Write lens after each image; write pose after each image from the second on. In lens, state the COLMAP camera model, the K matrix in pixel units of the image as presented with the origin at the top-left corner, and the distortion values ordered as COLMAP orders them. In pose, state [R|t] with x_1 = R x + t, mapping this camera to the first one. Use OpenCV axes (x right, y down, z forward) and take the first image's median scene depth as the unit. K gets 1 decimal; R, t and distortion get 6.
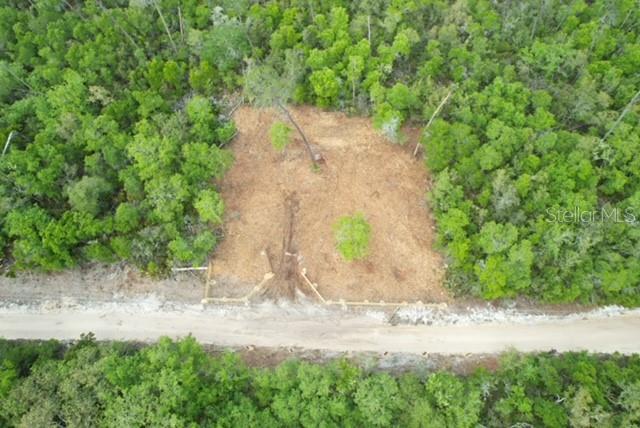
lens RADIAL K [[412.5, 0, 320.9], [0, 412.5, 212.8], [0, 0, 1]] dist [-0.074628, 0.072763]
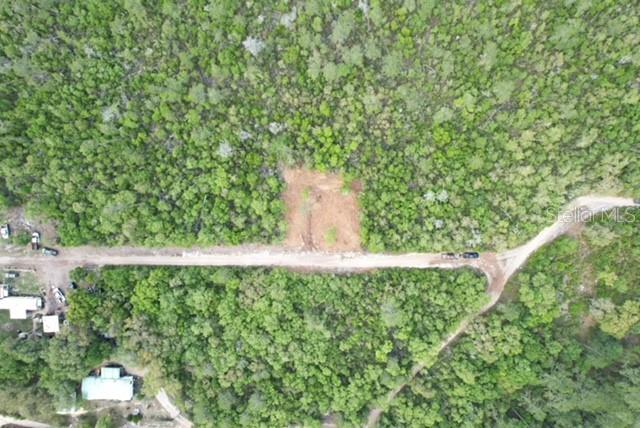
lens RADIAL K [[412.5, 0, 320.9], [0, 412.5, 212.8], [0, 0, 1]] dist [-0.074628, 0.072763]
pose [[0.999952, -0.008583, -0.004749, 0.021443], [0.009800, 0.852709, 0.522294, -1.648715], [-0.000434, -0.522315, 0.852752, -1.504376]]
